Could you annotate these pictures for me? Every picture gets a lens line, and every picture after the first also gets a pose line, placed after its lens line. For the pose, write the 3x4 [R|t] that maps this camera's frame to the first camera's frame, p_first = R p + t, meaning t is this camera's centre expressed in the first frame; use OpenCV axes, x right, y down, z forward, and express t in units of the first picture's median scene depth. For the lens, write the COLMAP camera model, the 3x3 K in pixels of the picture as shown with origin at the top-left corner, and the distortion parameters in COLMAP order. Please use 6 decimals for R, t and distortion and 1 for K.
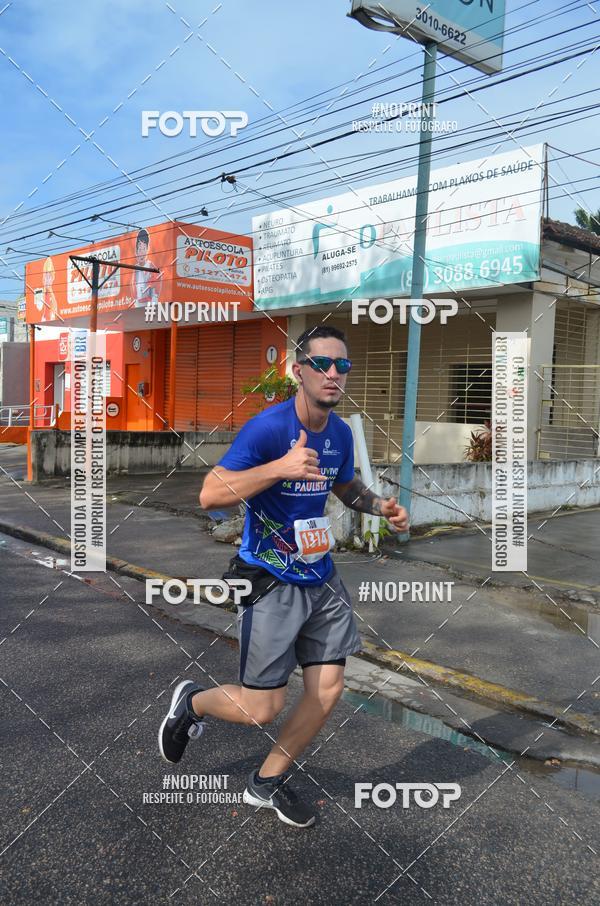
lens RADIAL K [[788.9, 0, 304.0], [0, 788.9, 450.5], [0, 0, 1]] dist [-0.033199, -0.003153]
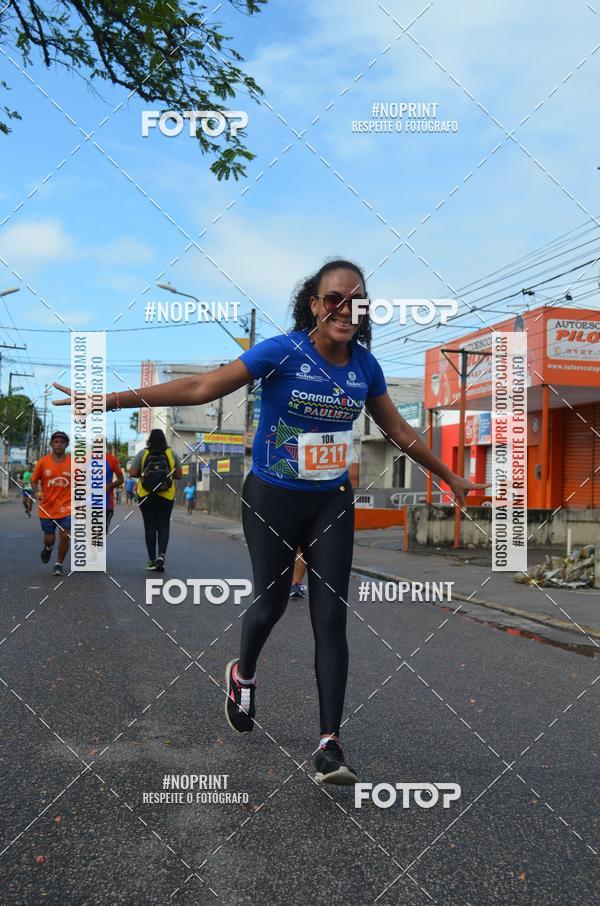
lens RADIAL K [[1053.0, 0, 295.6], [0, 1053.0, 451.4], [0, 0, 1]] dist [-0.008583, 0.000000]
pose [[0.872267, -0.025018, -0.488390, 0.220037], [-0.028824, 0.994324, -0.102414, 0.050137], [0.488180, 0.103410, 0.866595, -0.341648]]
